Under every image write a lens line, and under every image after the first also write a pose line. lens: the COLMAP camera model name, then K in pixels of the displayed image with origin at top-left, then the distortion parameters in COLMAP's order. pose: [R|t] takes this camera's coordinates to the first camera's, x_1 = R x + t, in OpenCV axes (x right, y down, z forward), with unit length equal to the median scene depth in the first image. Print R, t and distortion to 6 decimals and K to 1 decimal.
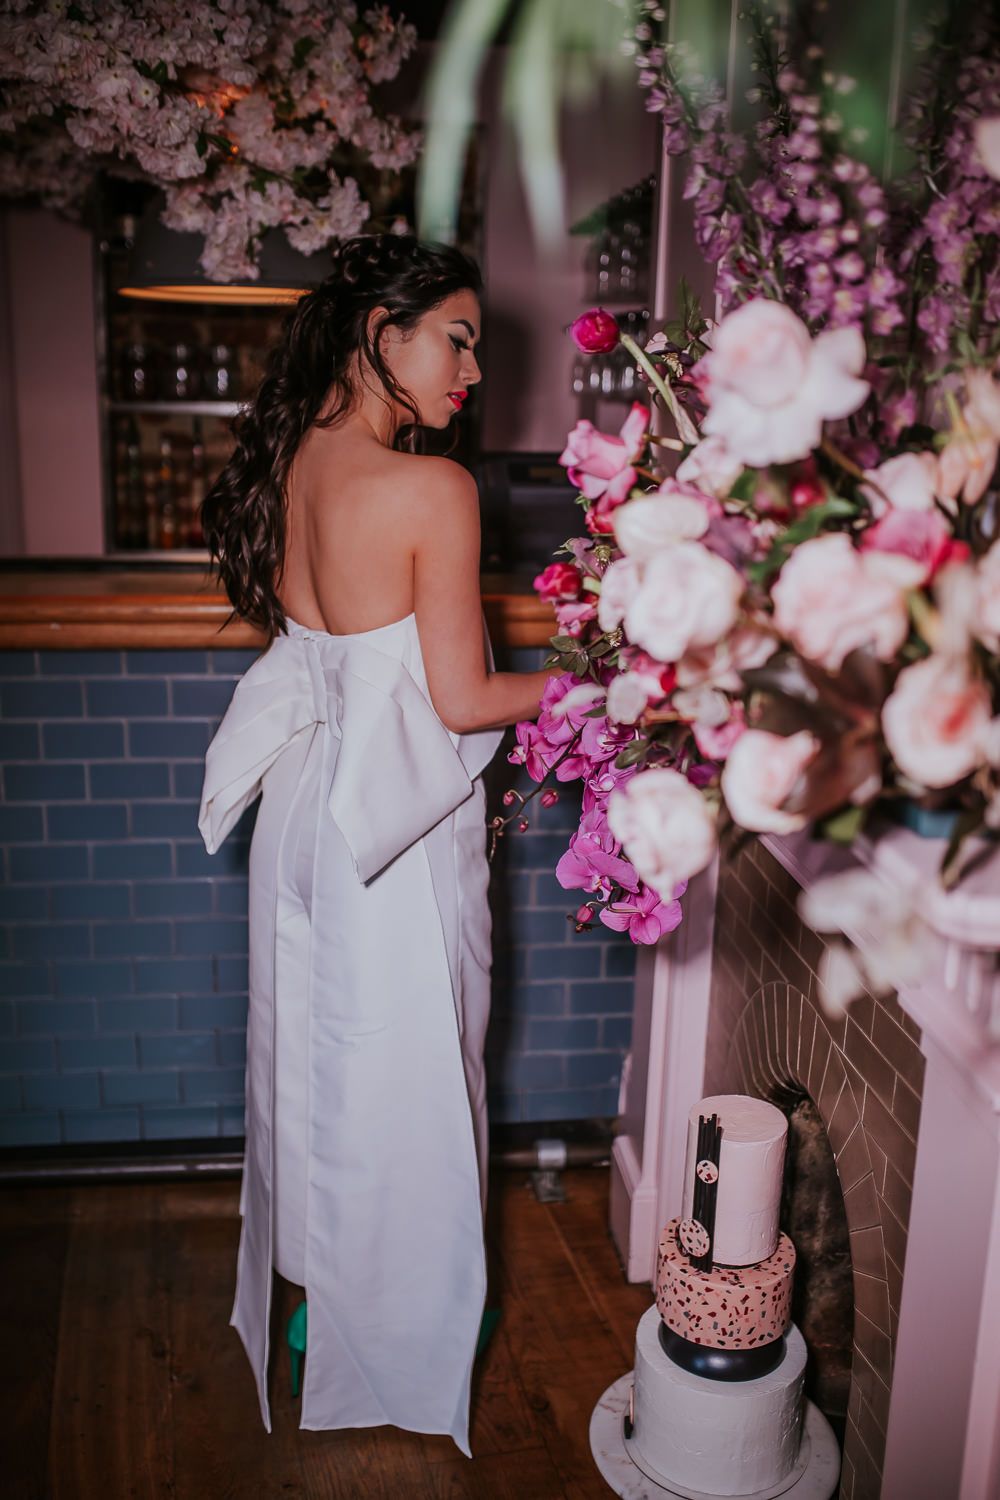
lens RADIAL K [[1410.8, 0, 509.7], [0, 1410.8, 747.8], [0, 0, 1]] dist [-0.030941, 0.000000]
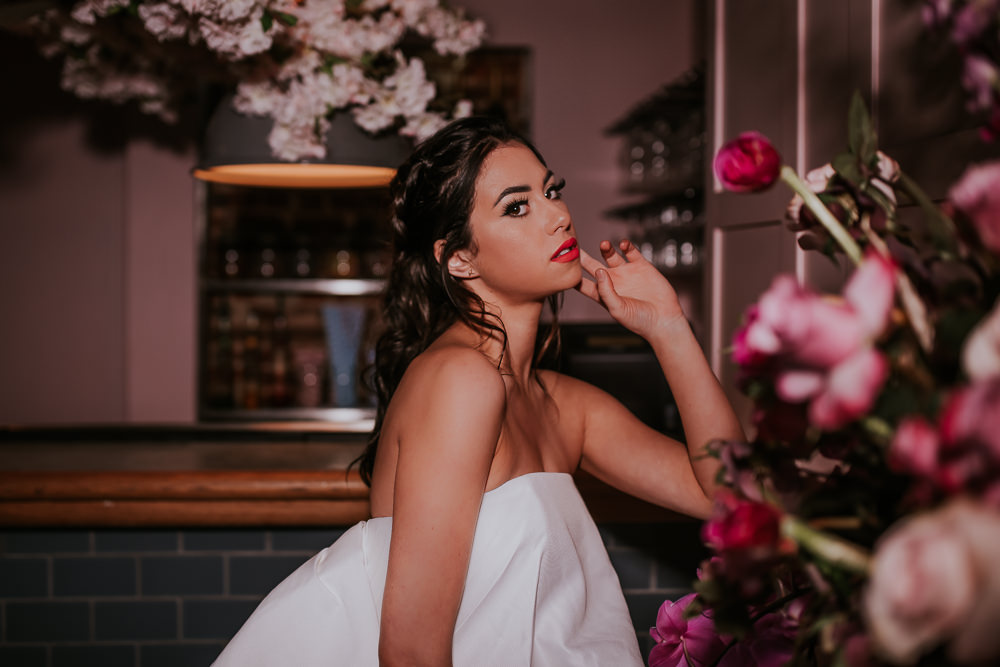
lens RADIAL K [[940.5, 0, 498.1], [0, 940.5, 328.8], [0, 0, 1]] dist [-0.030941, 0.000000]
pose [[0.999679, -0.013799, -0.021244, -0.041920], [0.009414, 0.980920, -0.194184, -0.080247], [0.023519, 0.193922, 0.980735, 0.366266]]
